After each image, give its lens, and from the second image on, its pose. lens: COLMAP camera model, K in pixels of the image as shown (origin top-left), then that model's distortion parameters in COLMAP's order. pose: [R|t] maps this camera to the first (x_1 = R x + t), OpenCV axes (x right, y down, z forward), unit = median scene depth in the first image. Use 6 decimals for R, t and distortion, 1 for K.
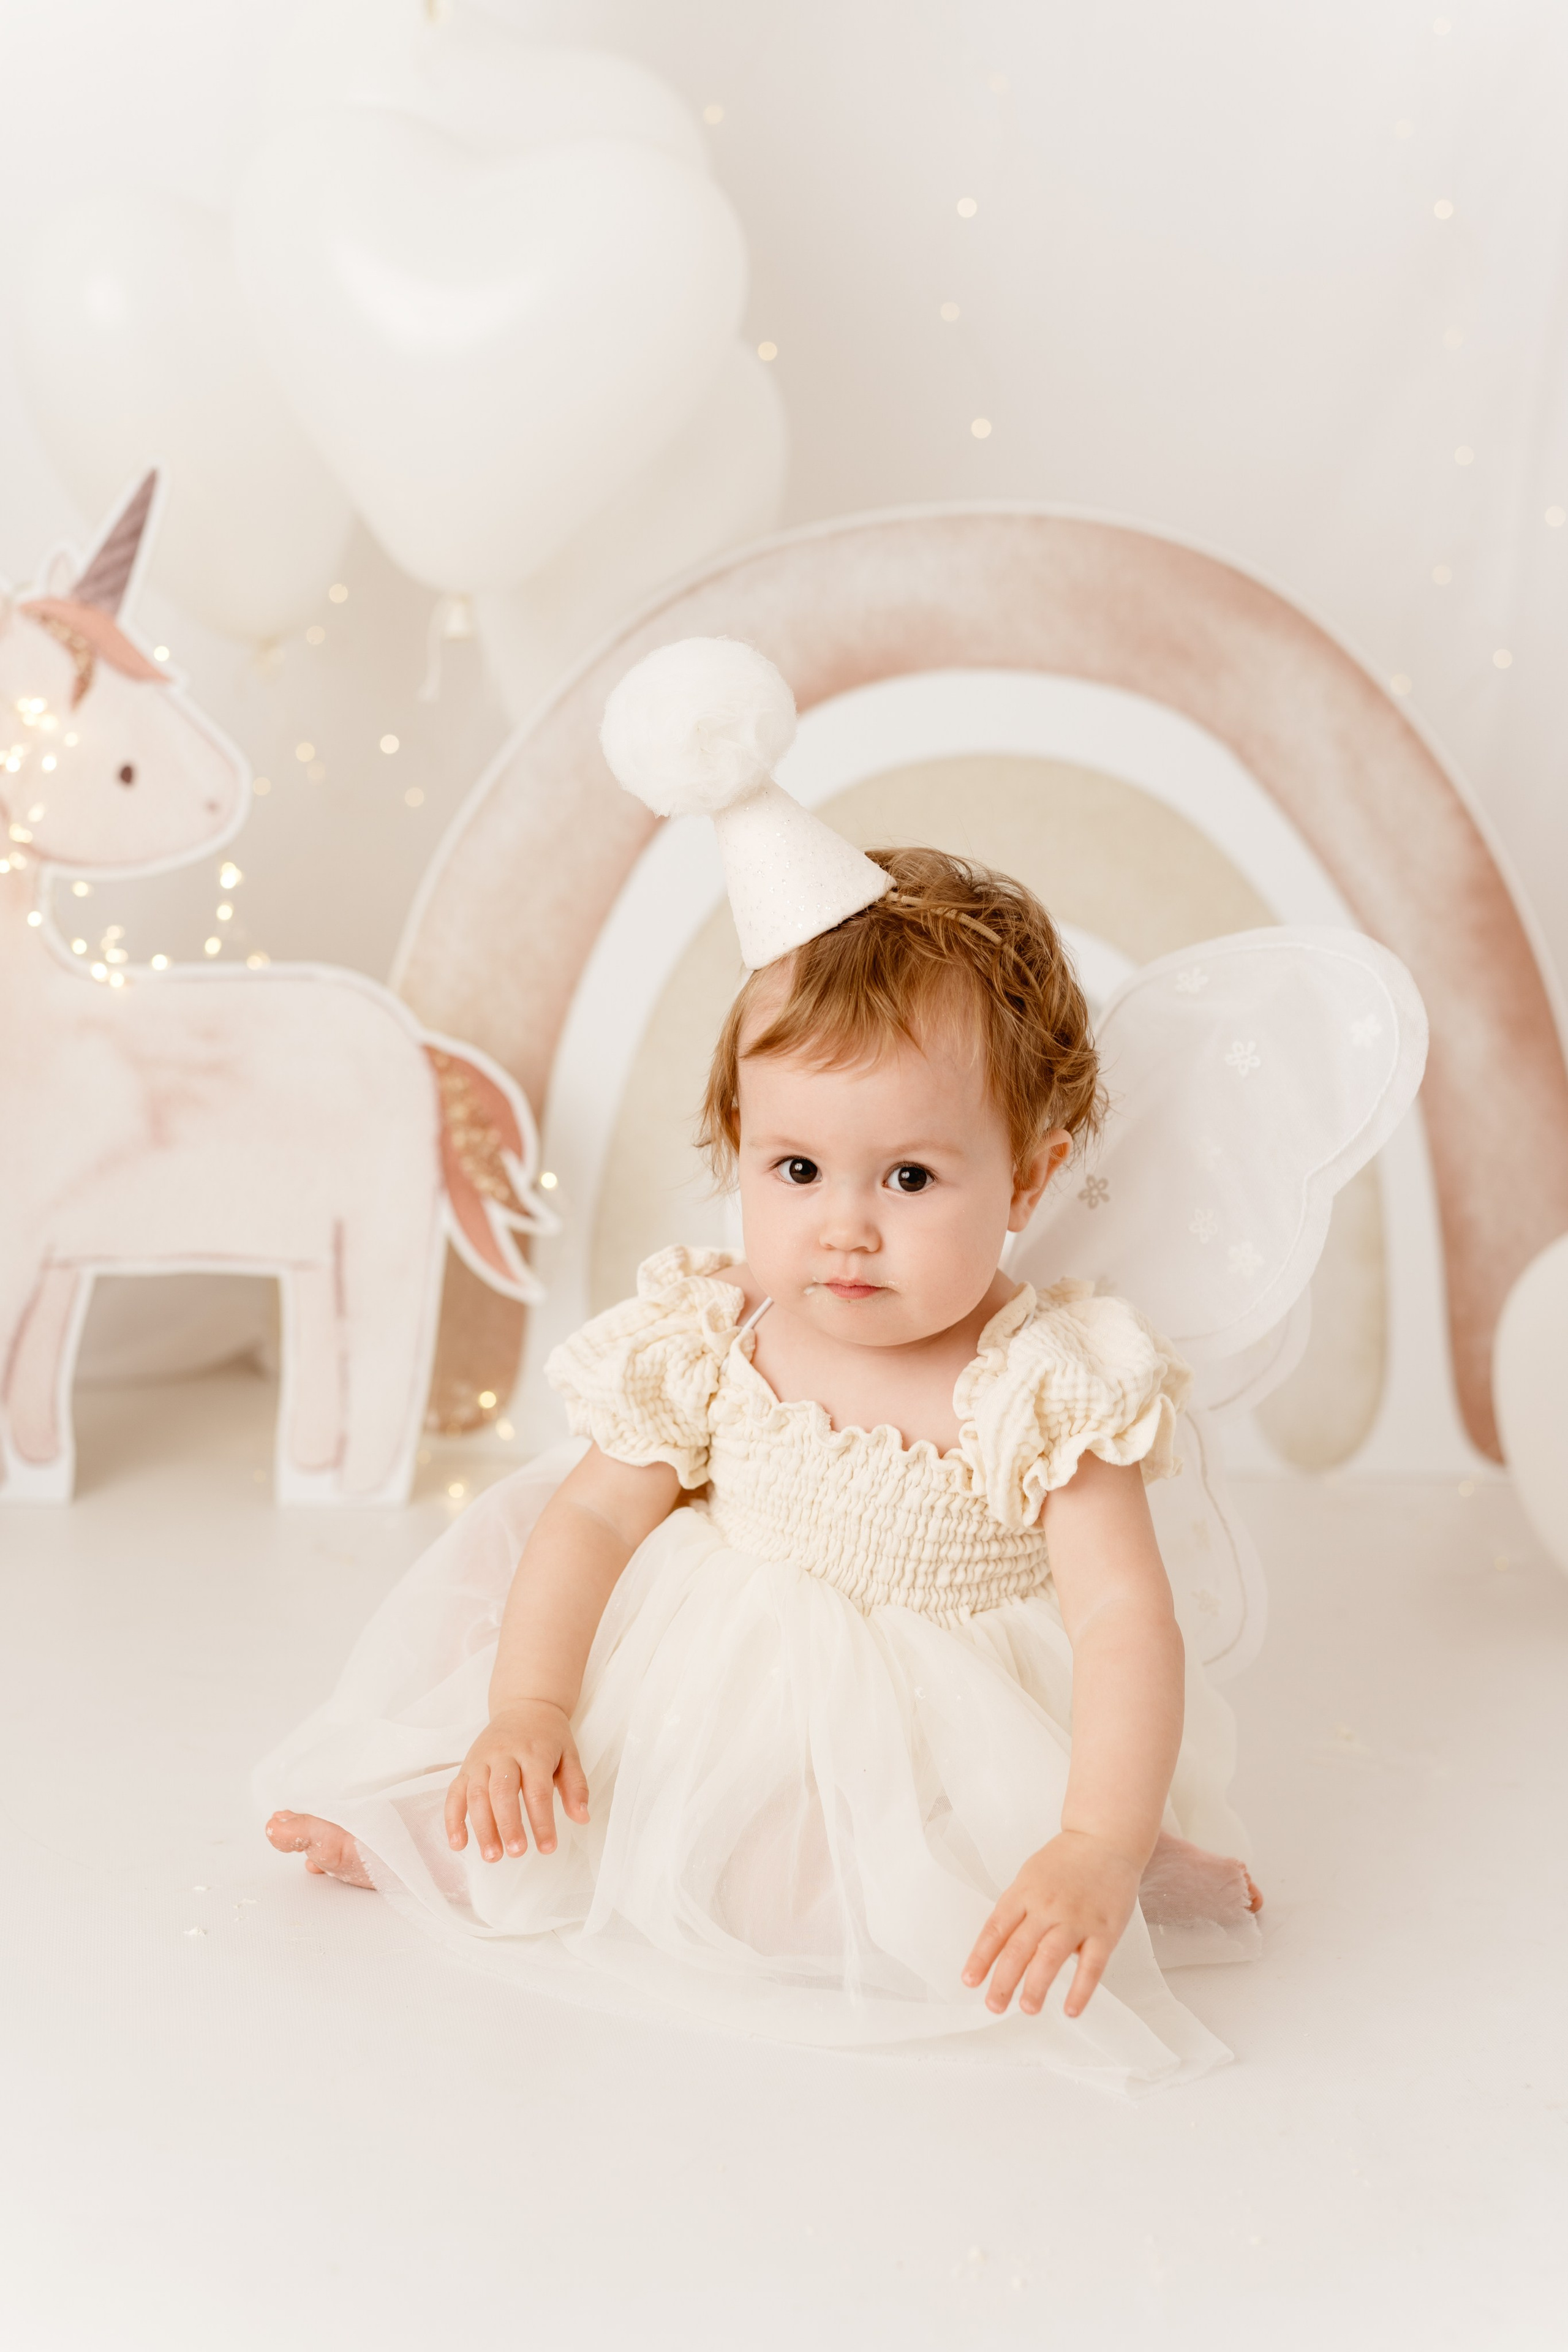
lens RADIAL K [[3349.7, 0, 784.0], [0, 3349.7, 1176.0], [0, 0, 1]] dist [0.008819, 0.025309]
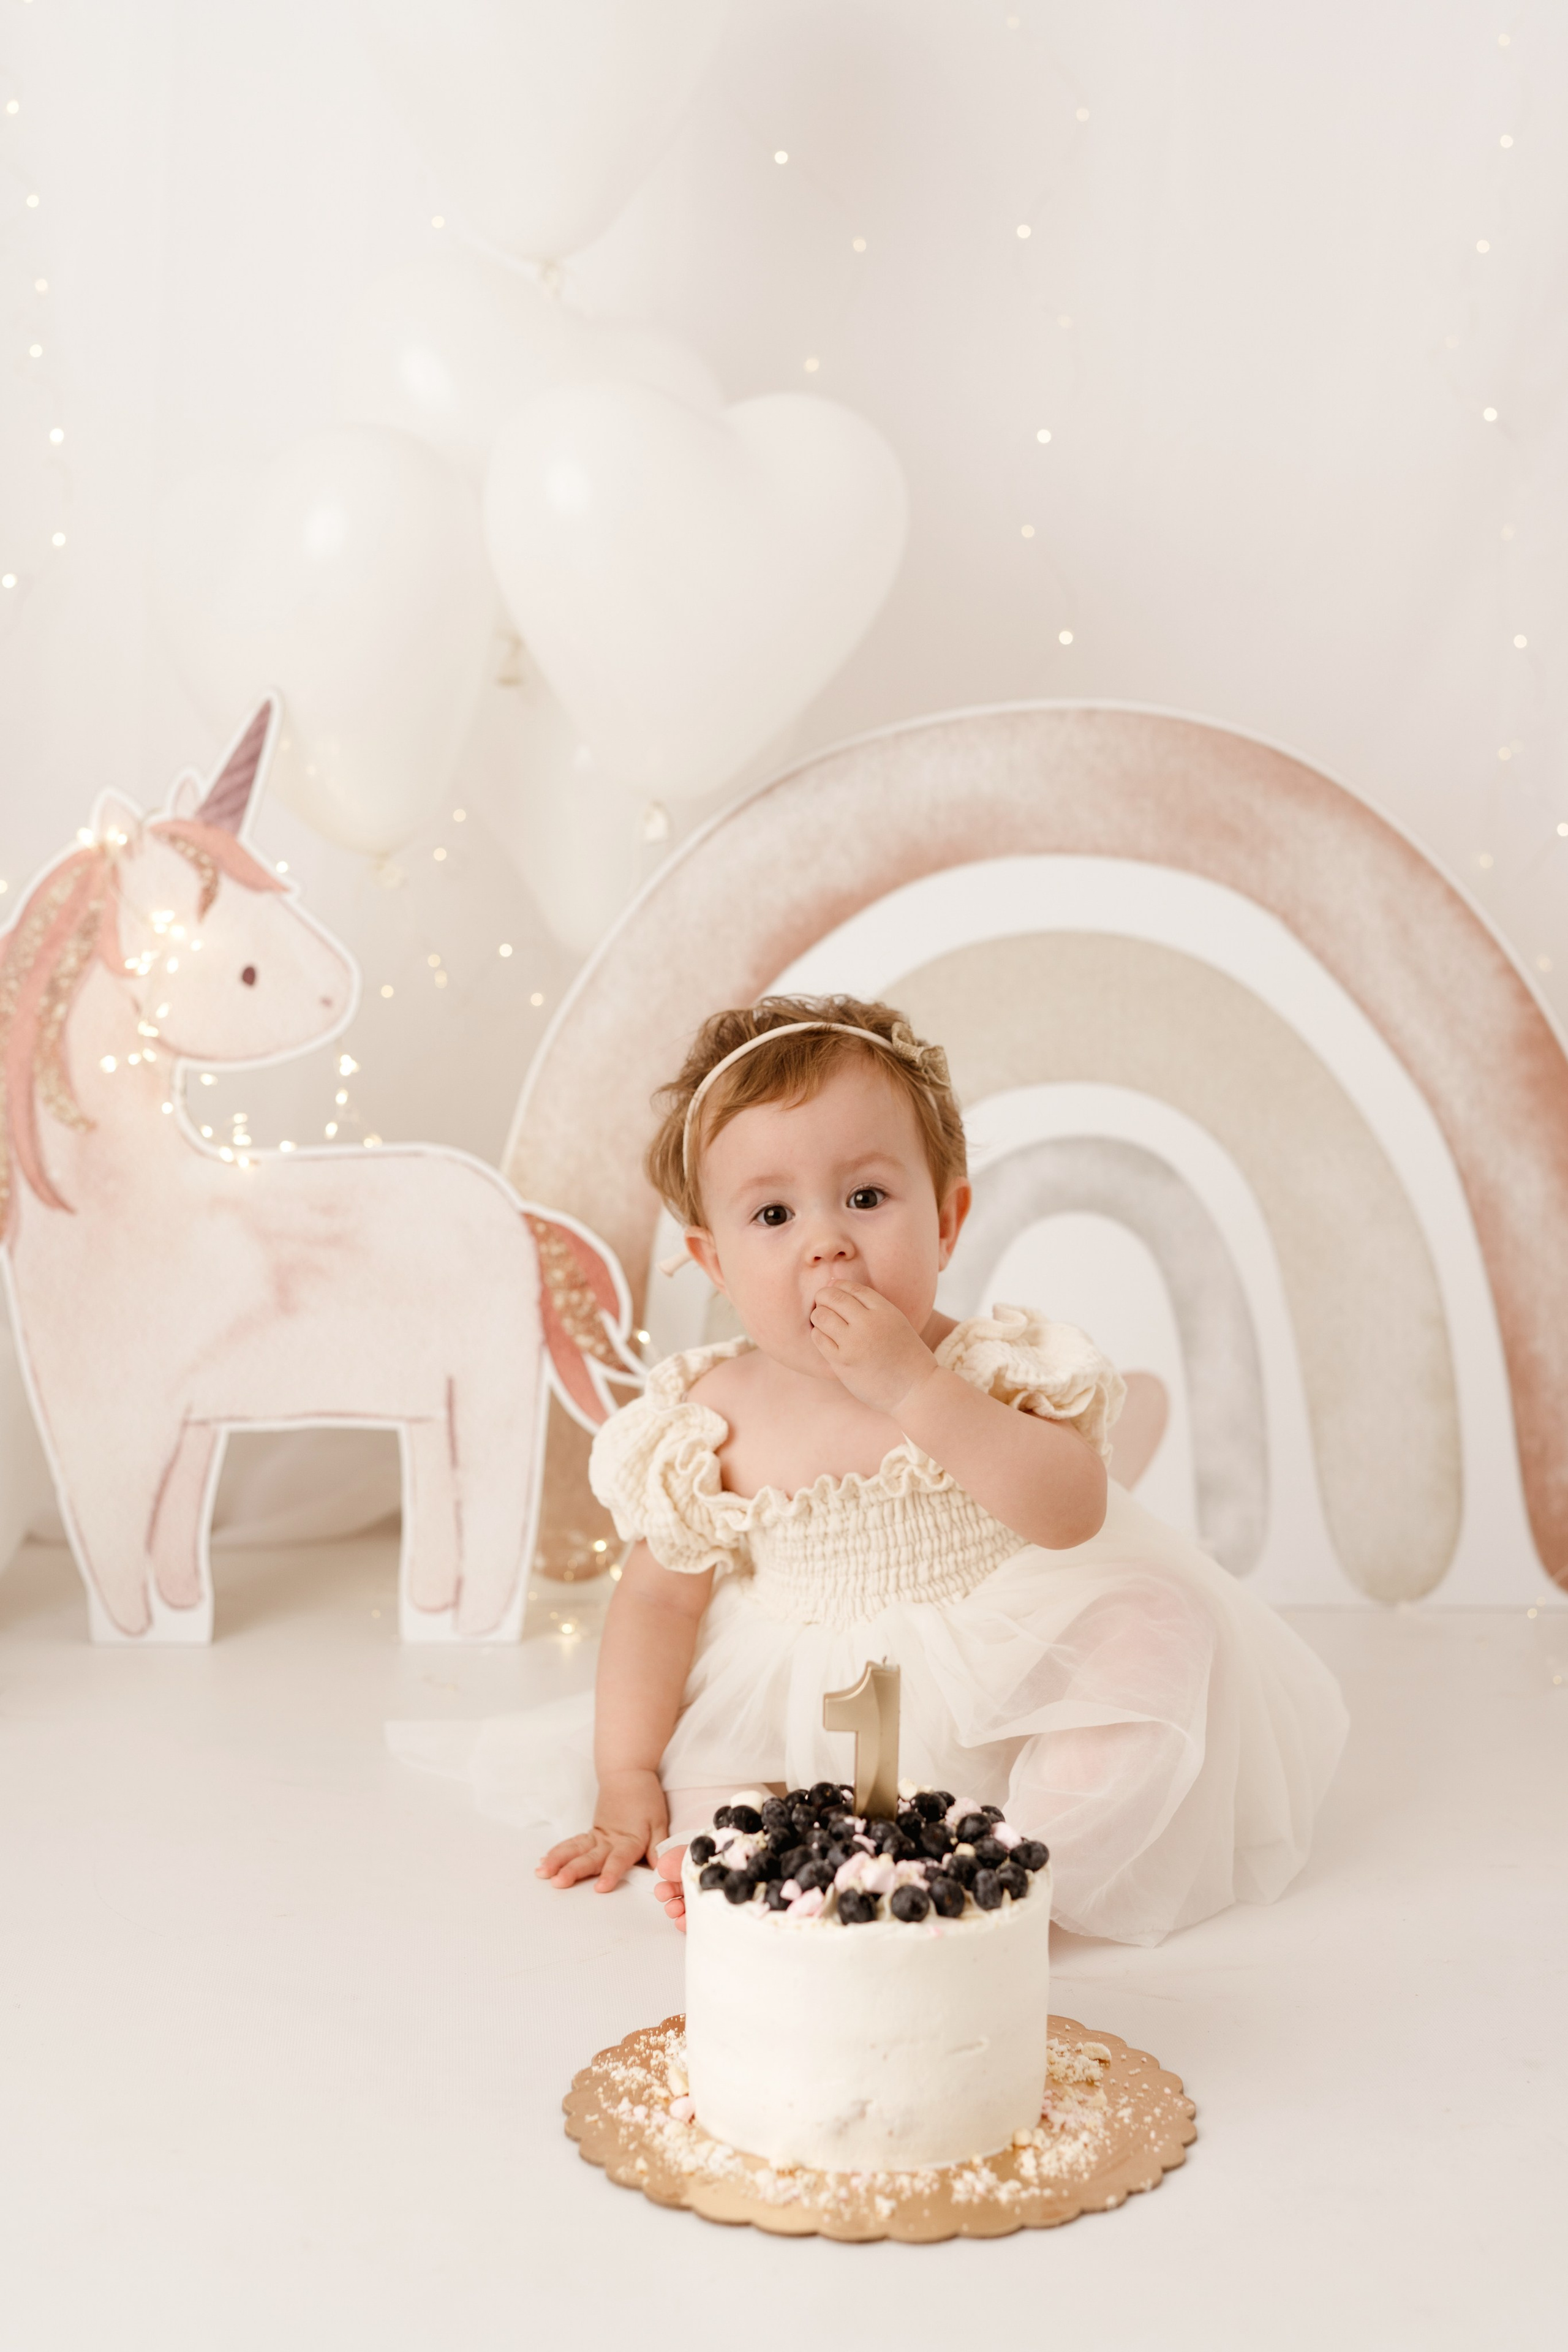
lens RADIAL K [[3349.7, 0, 784.0], [0, 3349.7, 1176.0], [0, 0, 1]] dist [0.008819, 0.025309]
pose [[0.994247, -0.032026, -0.102216, 0.087175], [0.023792, 0.996447, -0.080787, 0.038185], [0.104440, 0.077890, 0.991476, -0.069153]]
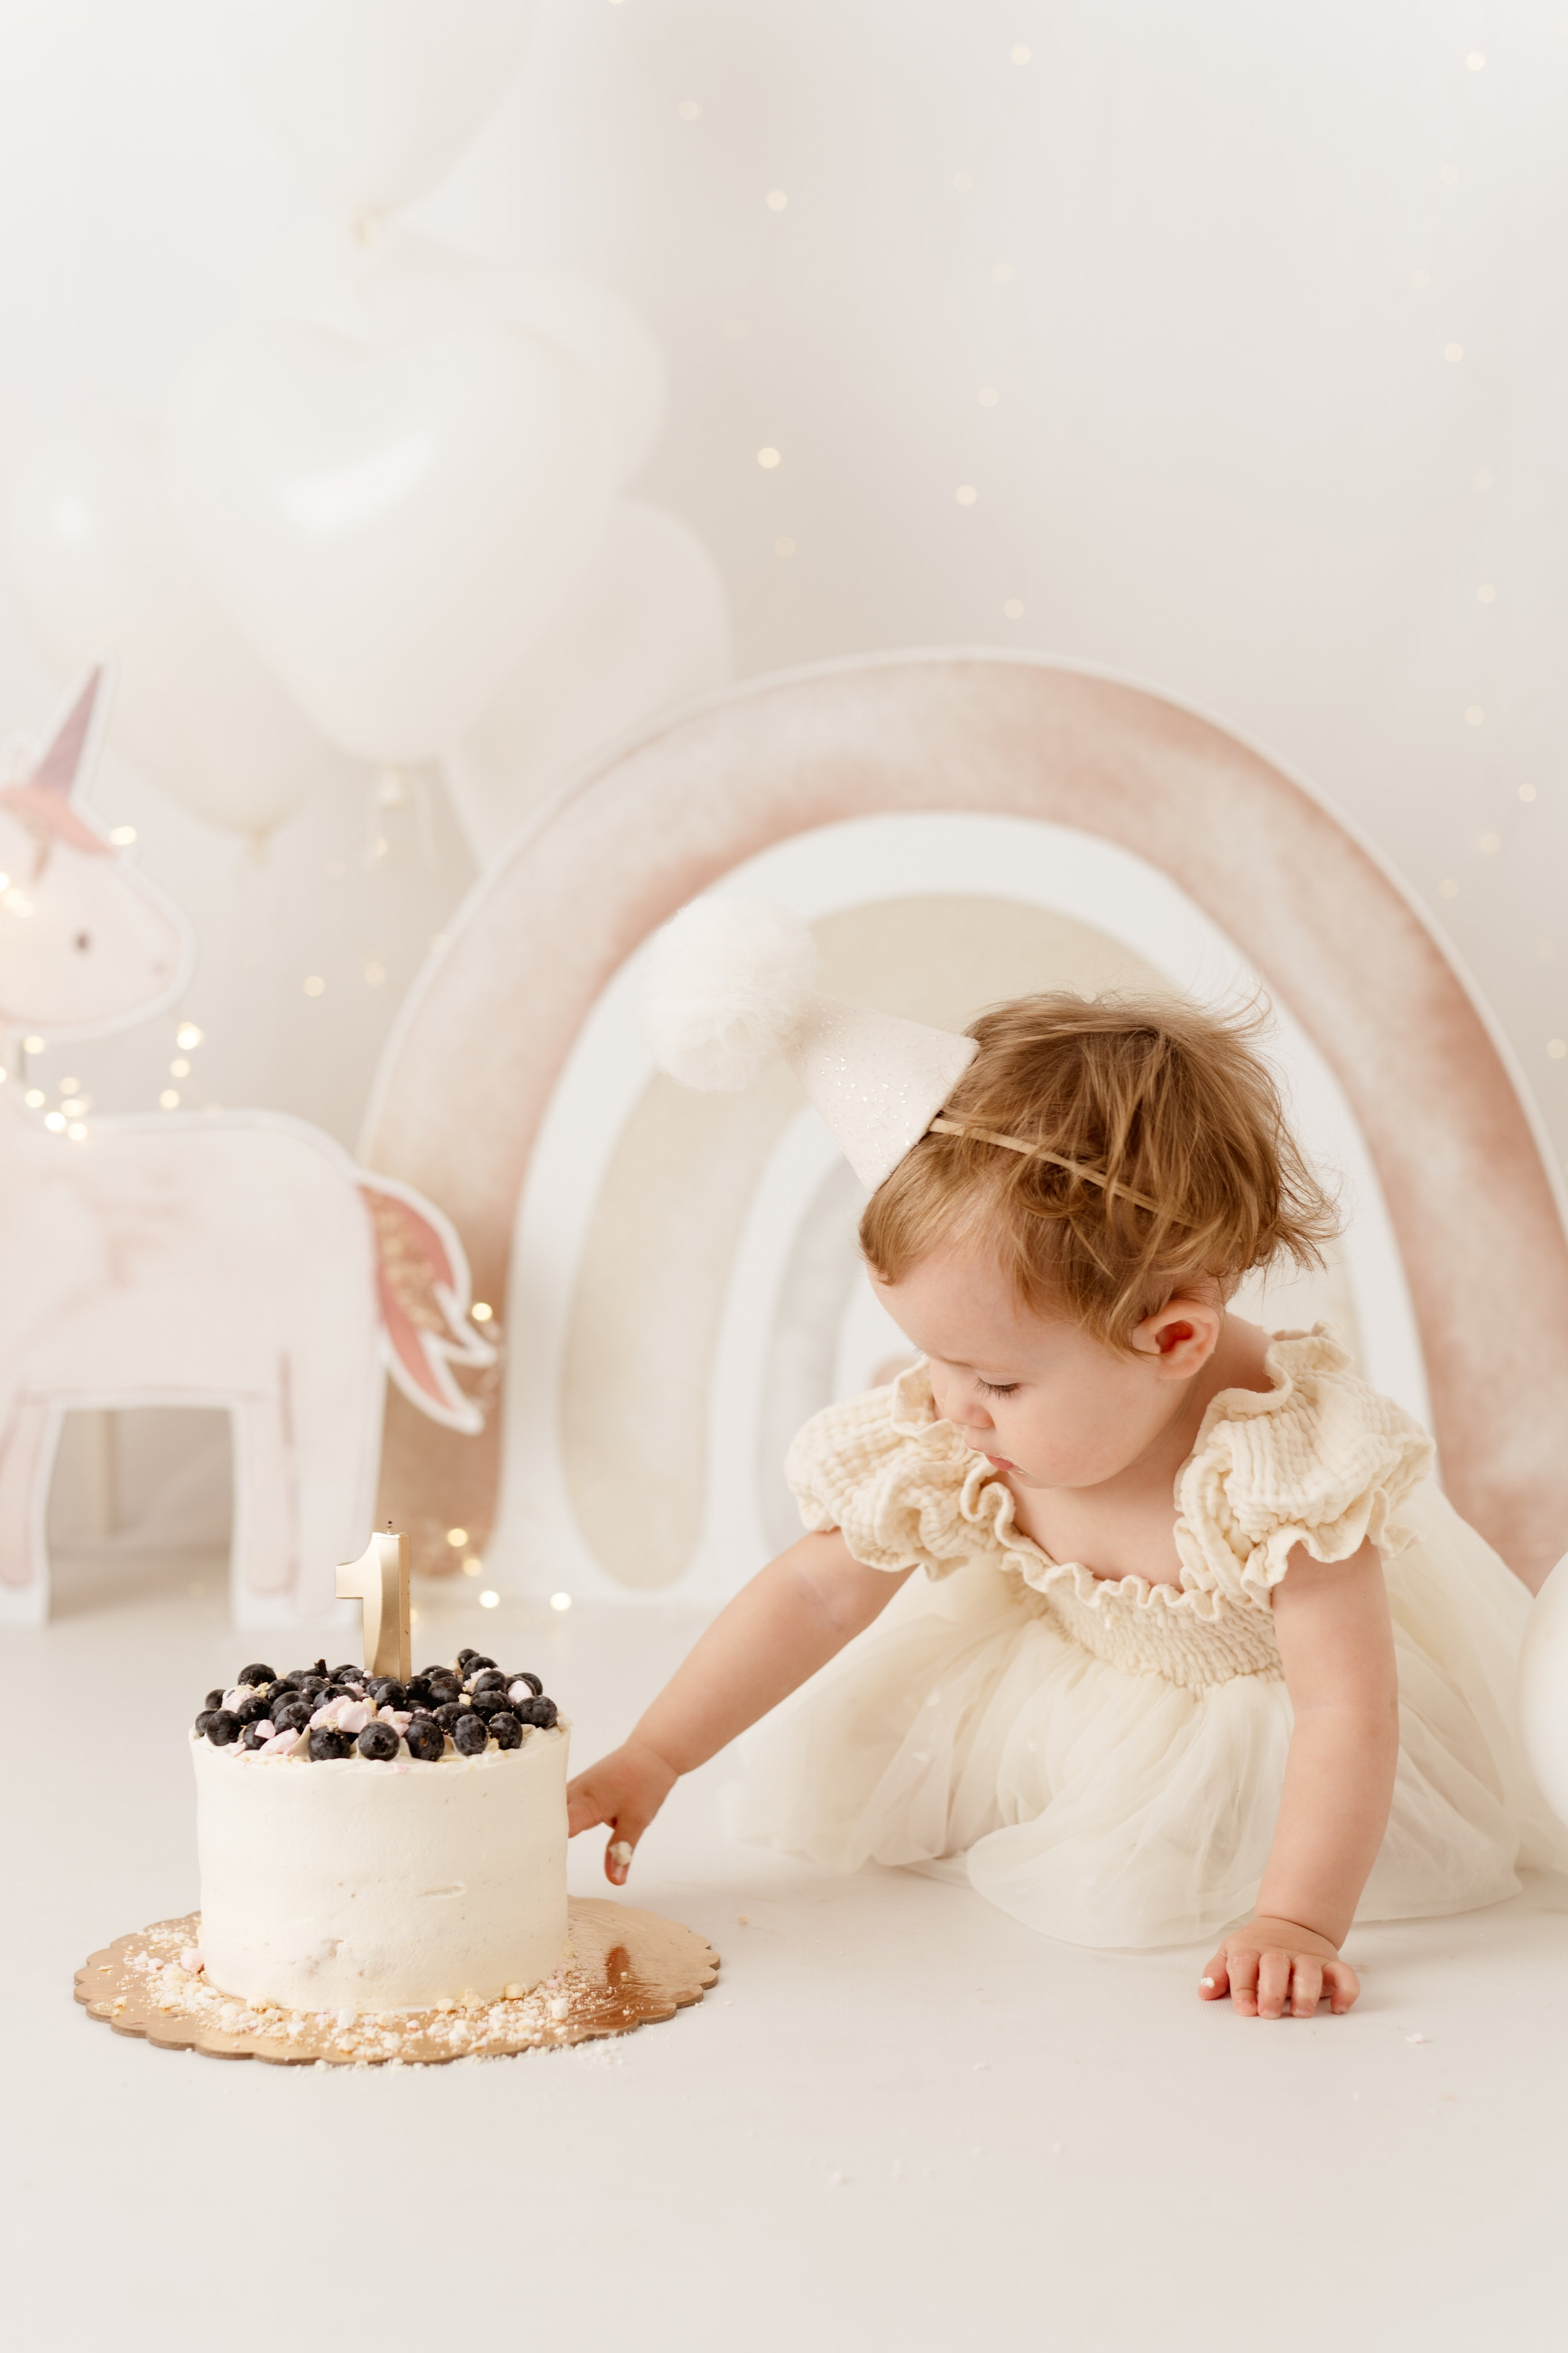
lens RADIAL K [[3755.5, 0, 776.2], [0, 3755.5, 1269.9], [0, 0, 1]] dist [0.004956, 0.051778]
pose [[0.970787, -0.037024, -0.237068, 0.297060], [0.010401, 0.993588, -0.112583, 0.121186], [0.239716, 0.106828, 0.964948, -0.105393]]
